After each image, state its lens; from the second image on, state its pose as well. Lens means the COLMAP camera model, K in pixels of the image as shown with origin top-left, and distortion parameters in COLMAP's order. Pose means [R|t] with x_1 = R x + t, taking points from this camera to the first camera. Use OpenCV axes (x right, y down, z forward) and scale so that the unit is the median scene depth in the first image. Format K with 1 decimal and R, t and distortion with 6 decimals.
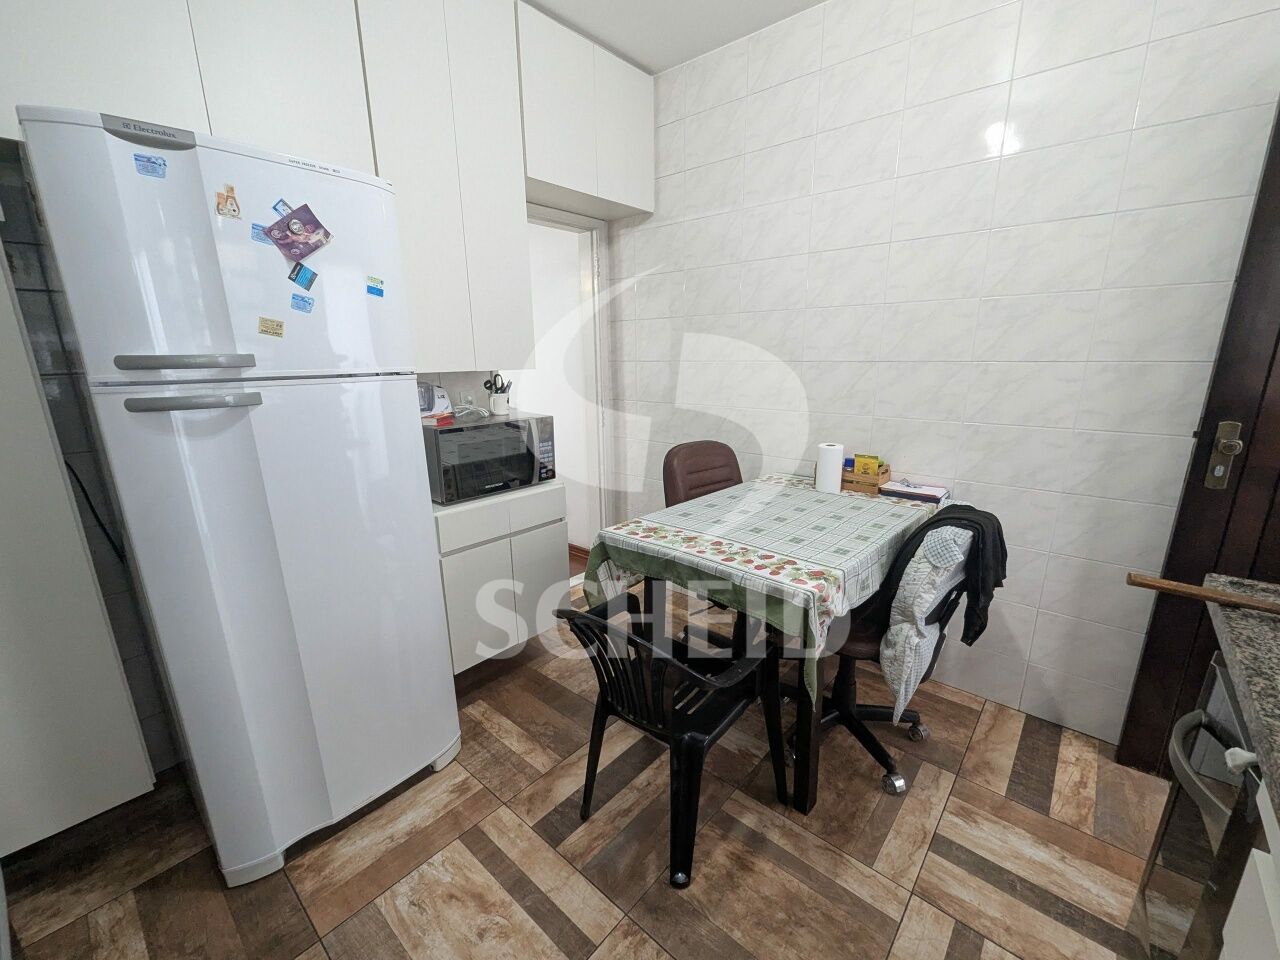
lens RADIAL K [[526.9, 0, 637.3], [0, 526.9, 488.2], [0, 0, 1]] dist [-0.006596, -0.000940]
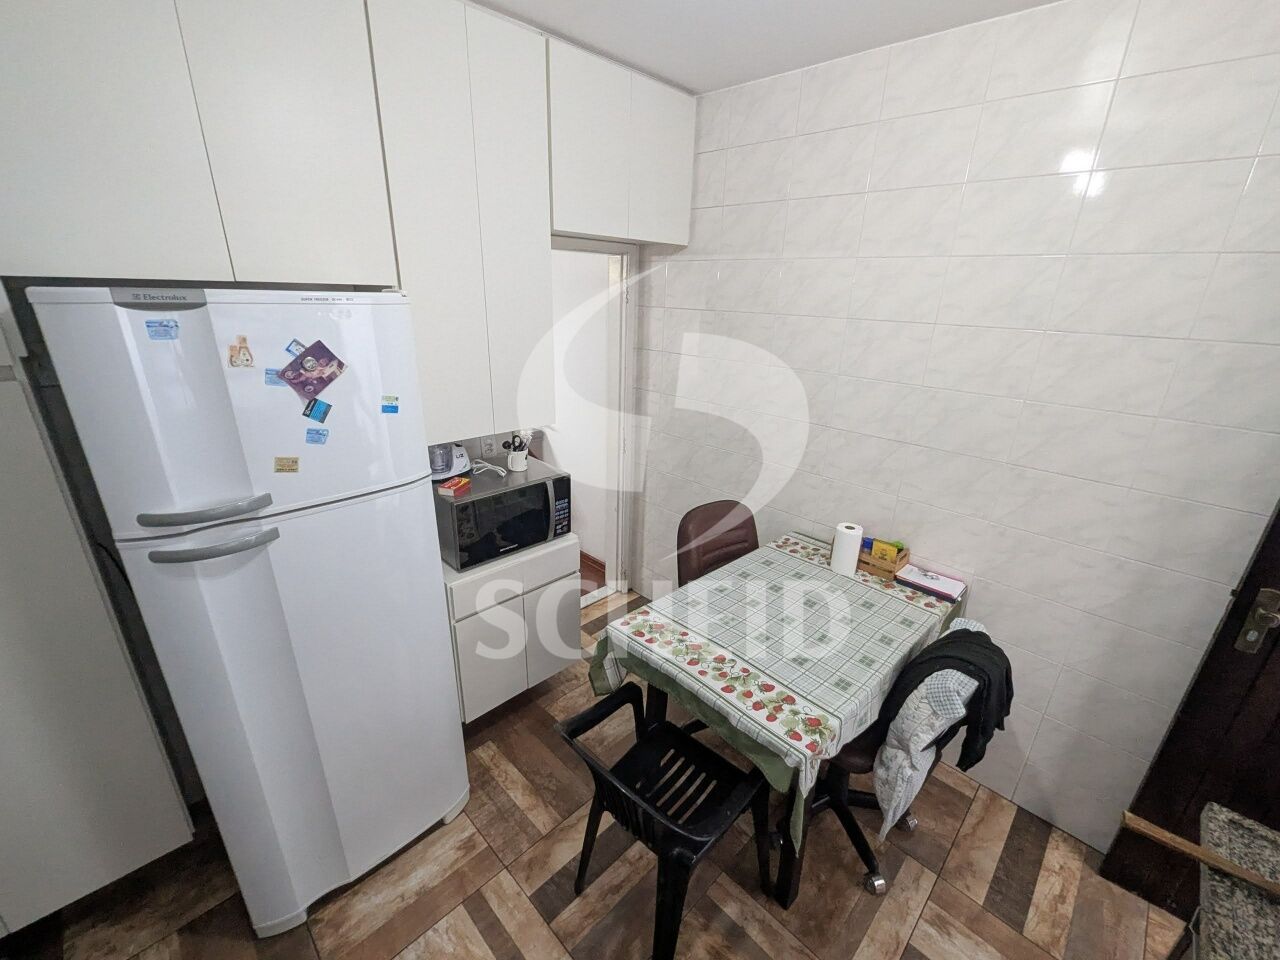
lens RADIAL K [[526.9, 0, 637.4], [0, 526.9, 484.2], [0, 0, 1]] dist [-0.006596, -0.000940]
pose [[0.997051, 0.061402, -0.046041, 0.018808], [-0.056429, 0.993134, 0.102468, -0.315521], [0.052017, -0.099568, 0.993670, 0.020356]]
